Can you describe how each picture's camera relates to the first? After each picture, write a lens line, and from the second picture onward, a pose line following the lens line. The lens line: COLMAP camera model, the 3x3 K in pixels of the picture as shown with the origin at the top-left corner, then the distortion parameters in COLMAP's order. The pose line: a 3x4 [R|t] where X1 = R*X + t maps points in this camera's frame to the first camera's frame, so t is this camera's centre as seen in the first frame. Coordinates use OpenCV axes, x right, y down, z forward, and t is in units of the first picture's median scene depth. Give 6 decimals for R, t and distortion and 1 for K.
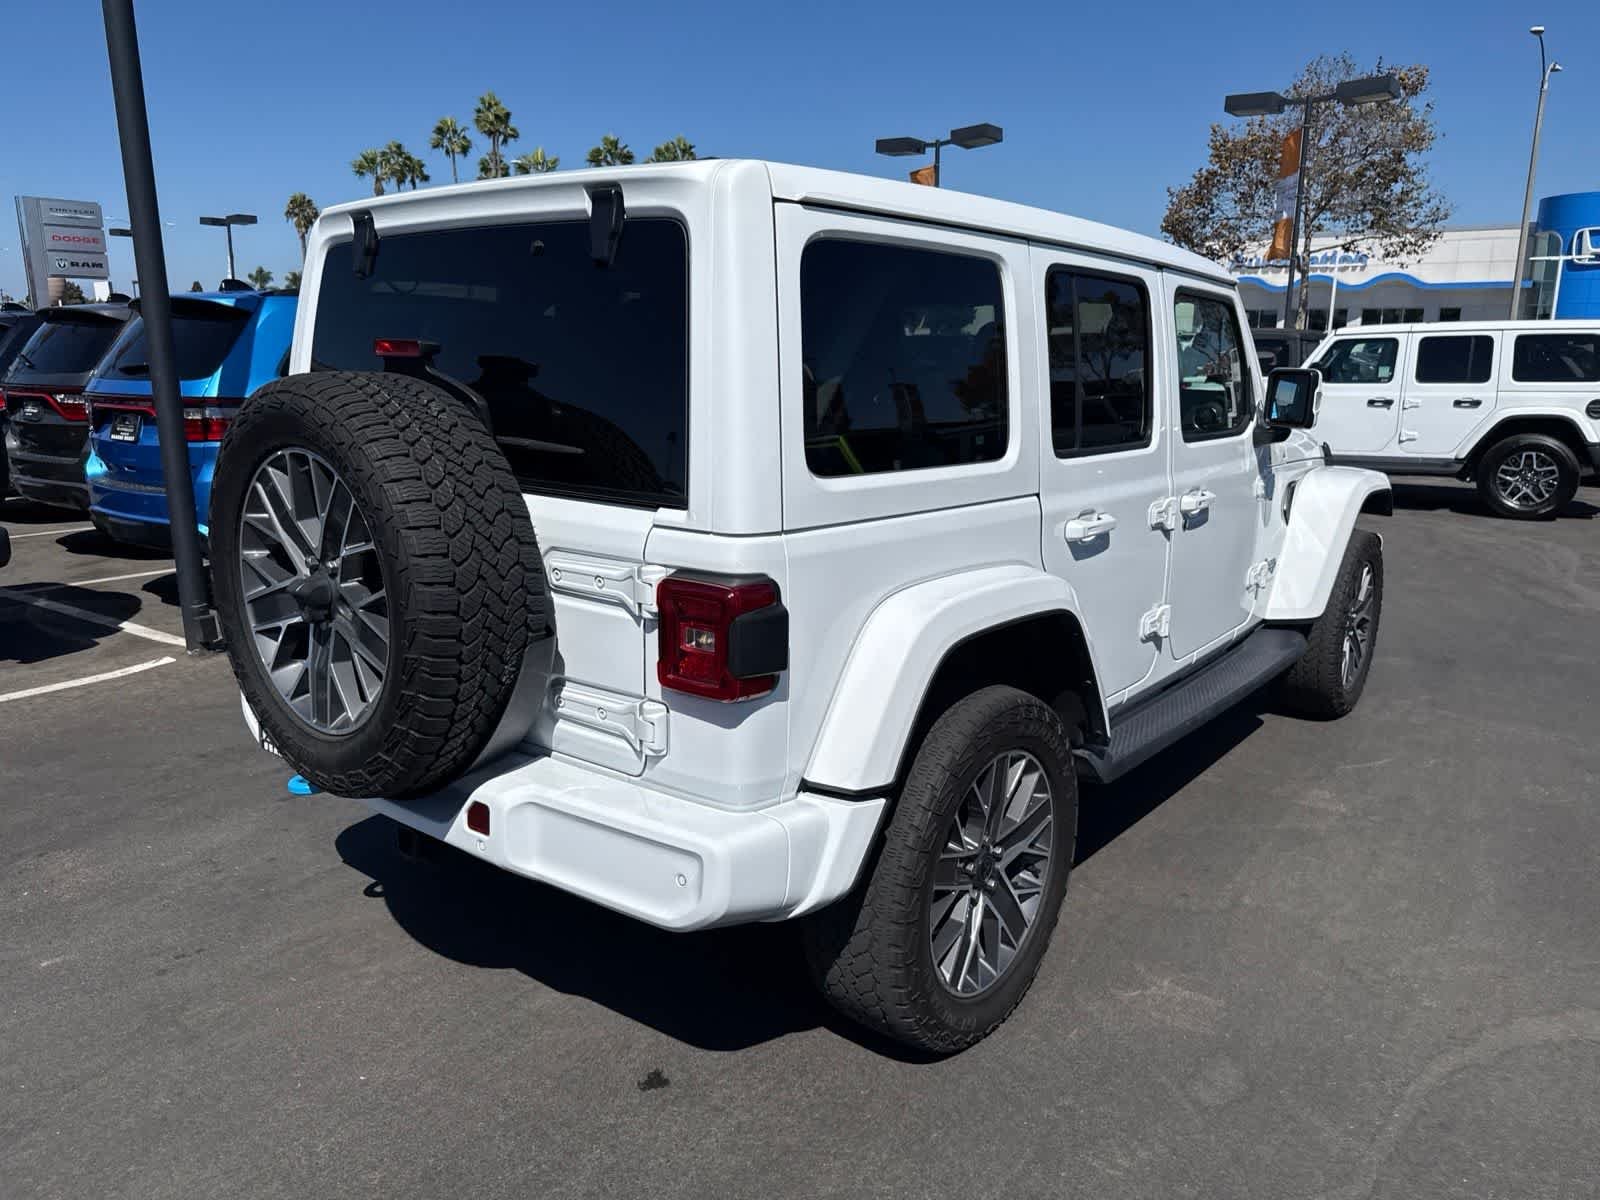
lens RADIAL K [[1138.0, 0, 811.3], [0, 1138.0, 605.7], [0, 0, 1]] dist [0.027107, -0.029591]
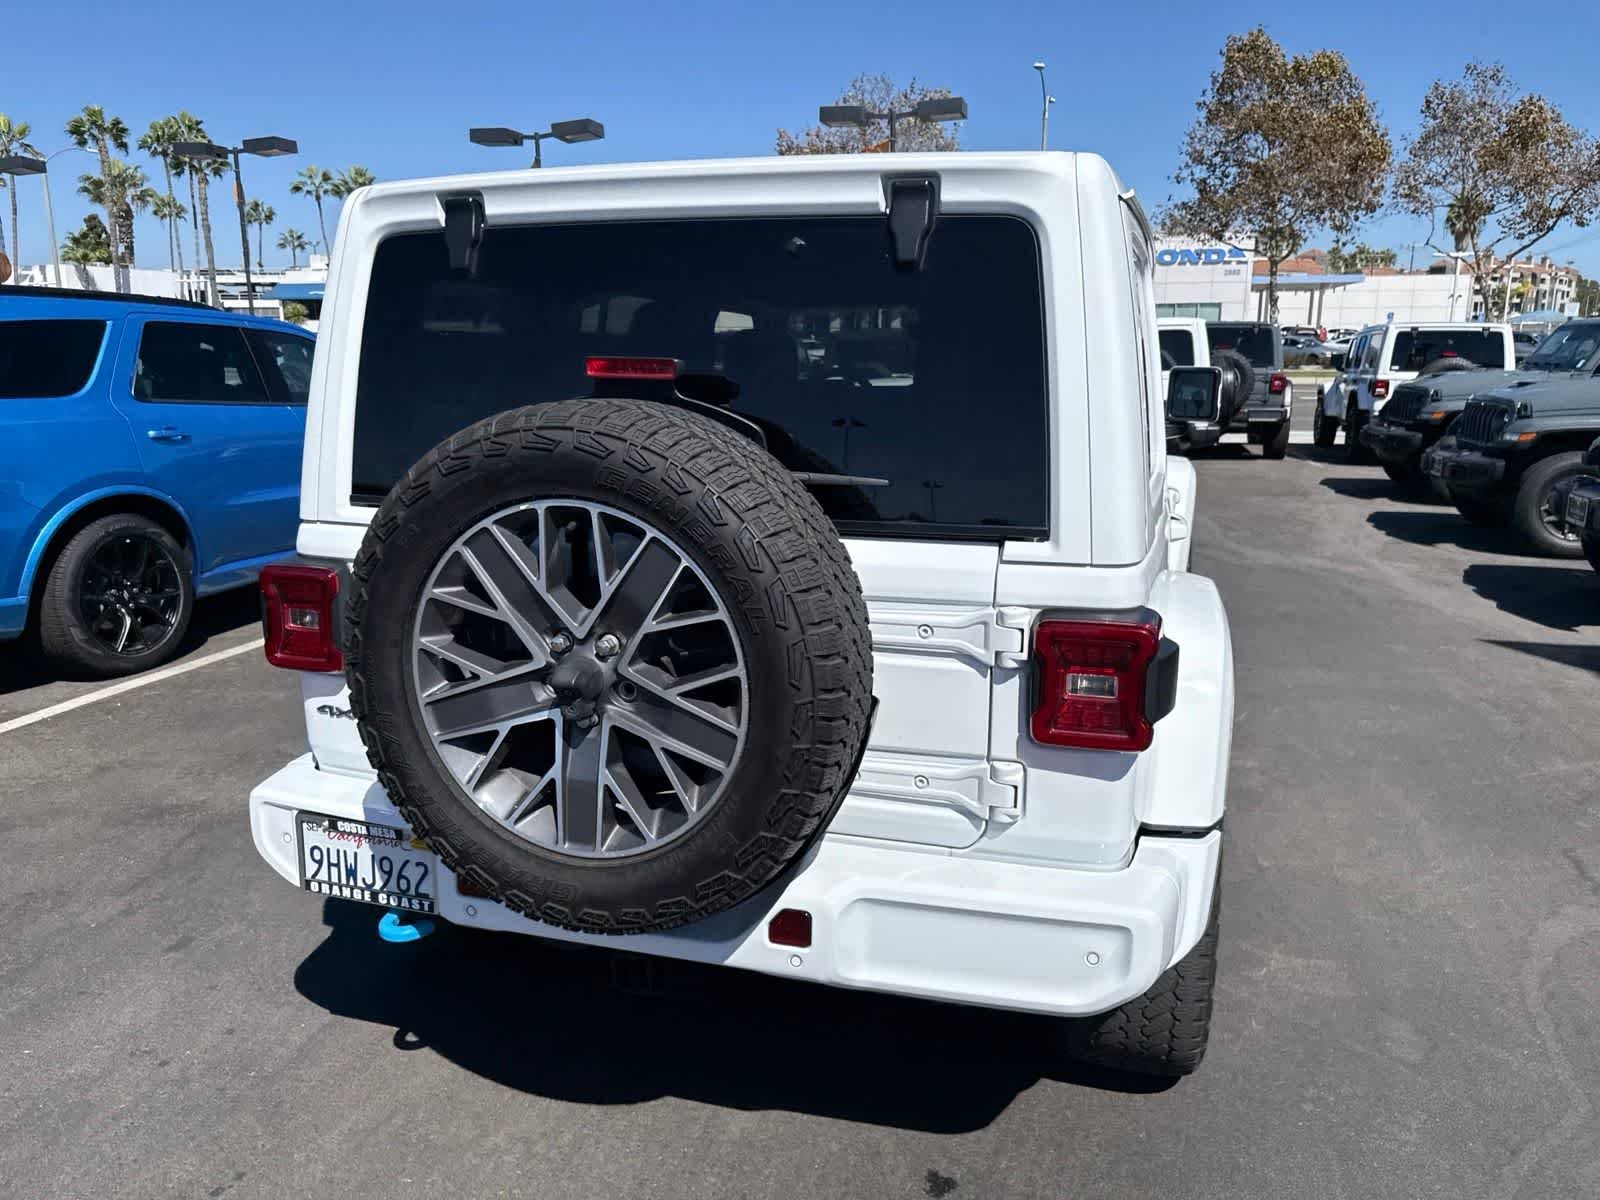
lens RADIAL K [[1138.0, 0, 812.6], [0, 1138.0, 591.4], [0, 0, 1]] dist [0.027107, -0.029591]
pose [[0.928894, -0.088941, 0.359507, -0.434166], [0.092199, 0.995708, 0.008110, -0.050223], [-0.358686, 0.025613, 0.933107, 0.166807]]
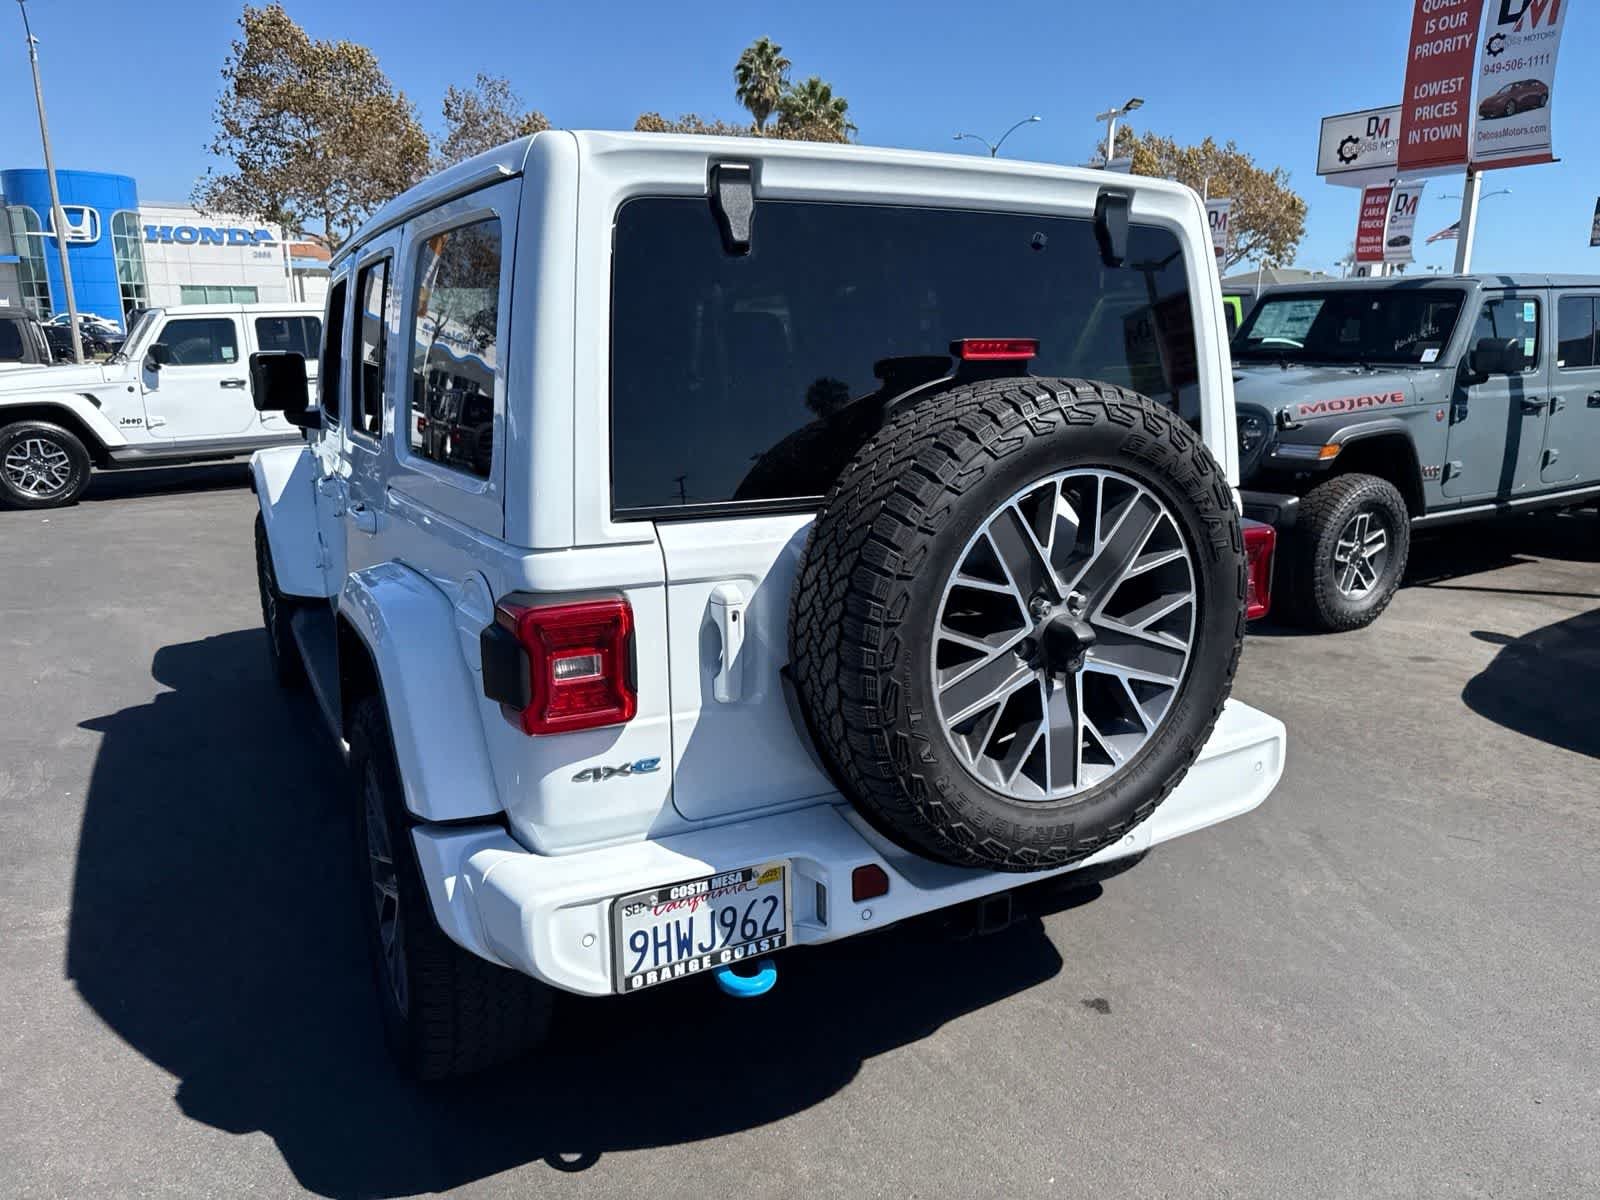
lens RADIAL K [[1138.0, 0, 808.9], [0, 1138.0, 601.3], [0, 0, 1]] dist [0.027107, -0.029591]
pose [[0.382311, -0.224337, 0.896388, -0.983173], [0.210162, 0.965768, 0.152066, -0.161113], [-0.899817, 0.130250, 0.416371, 0.635202]]
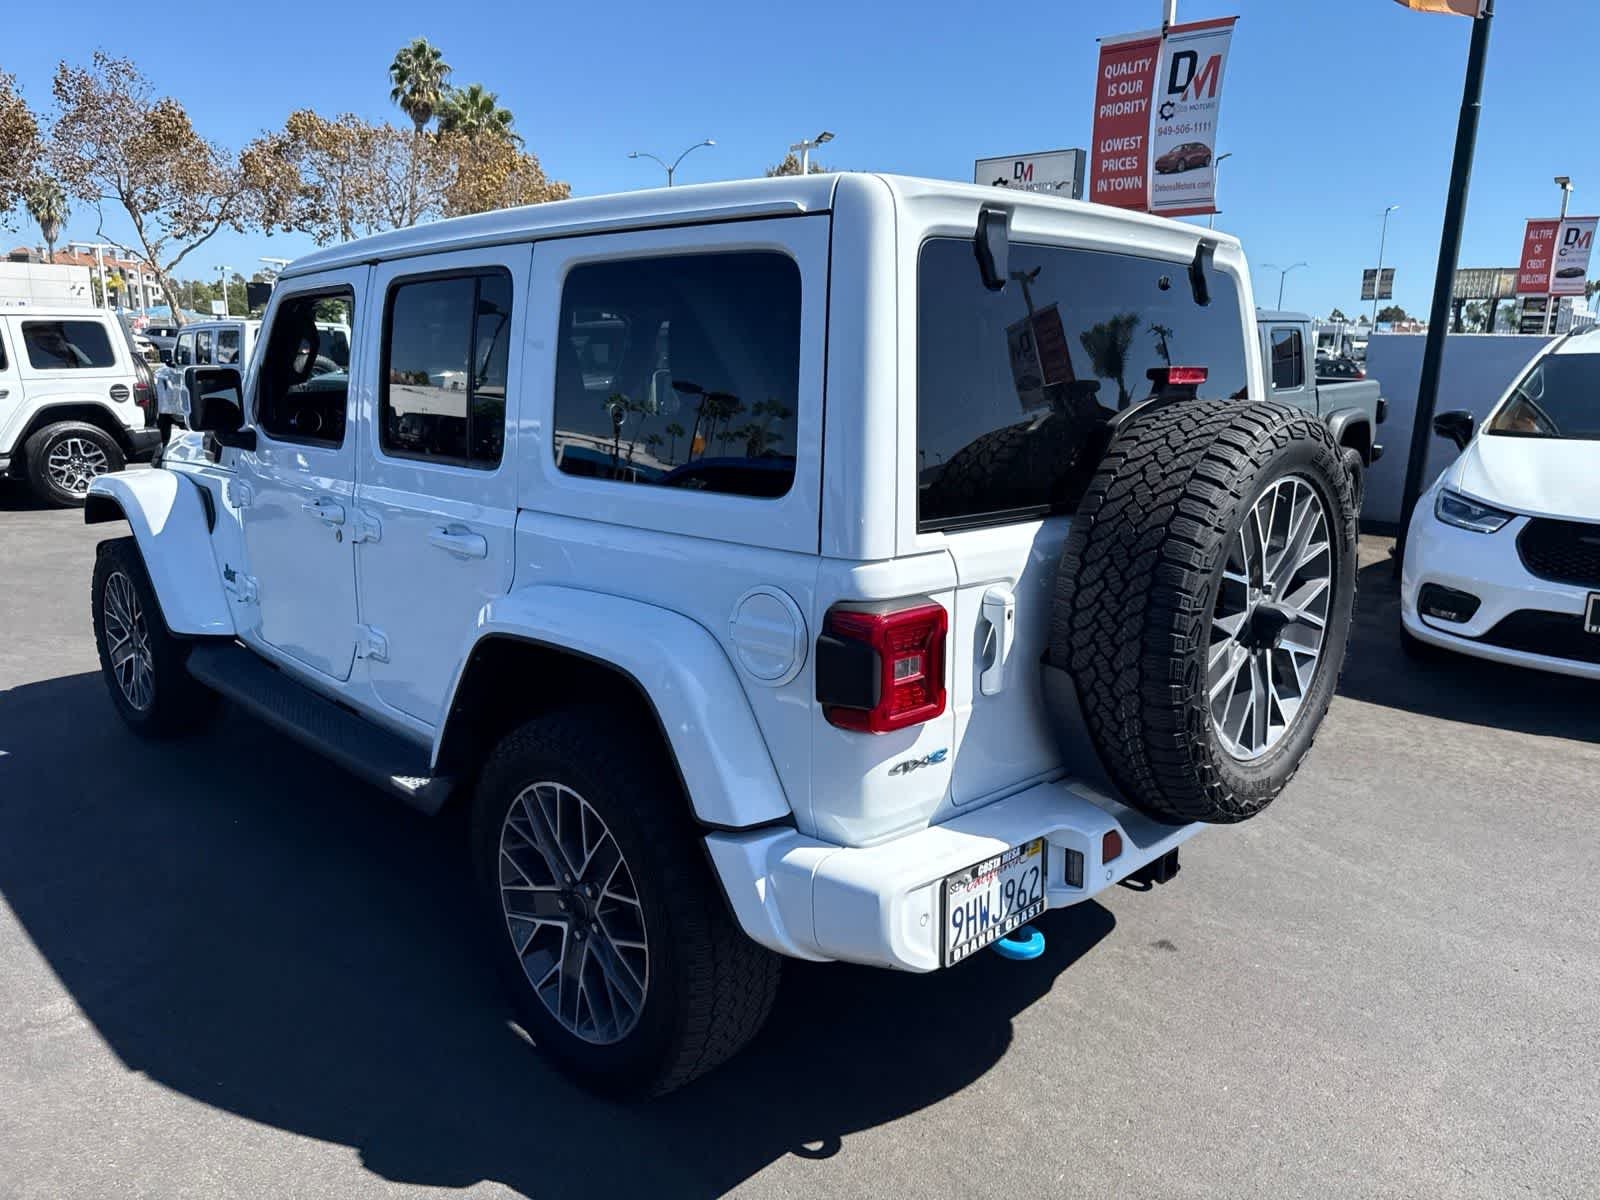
lens RADIAL K [[1138.0, 0, 805.8], [0, 1138.0, 595.9], [0, 0, 1]] dist [0.027107, -0.029591]
pose [[0.106335, -0.219927, 0.969704, -1.130904], [0.208325, 0.958516, 0.194545, -0.242863], [-0.972262, 0.181327, 0.147740, 0.967312]]
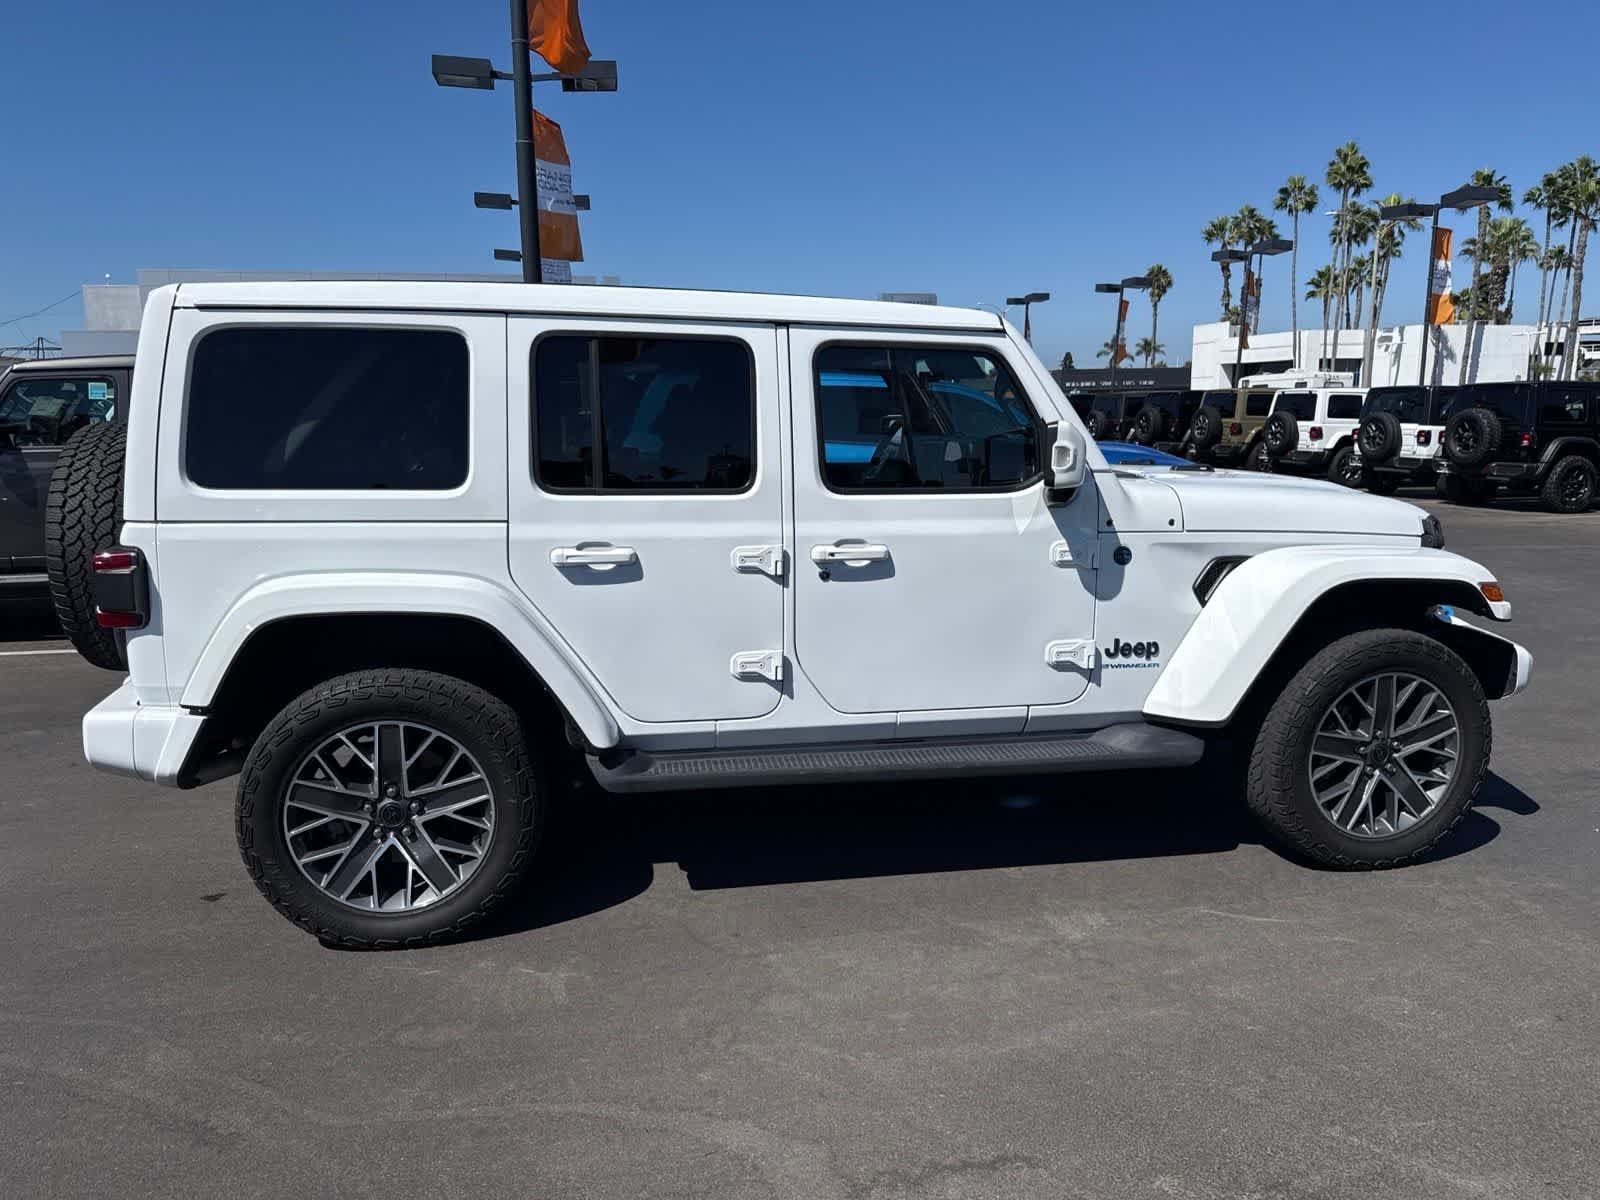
lens RADIAL K [[1138.0, 0, 806.9], [0, 1138.0, 595.7], [0, 0, 1]] dist [0.027107, -0.029591]
pose [[0.751651, 0.097550, -0.652307, 1.164630], [-0.135395, 0.990761, -0.007851, -0.052054], [0.645514, 0.094221, 0.757914, 0.291612]]
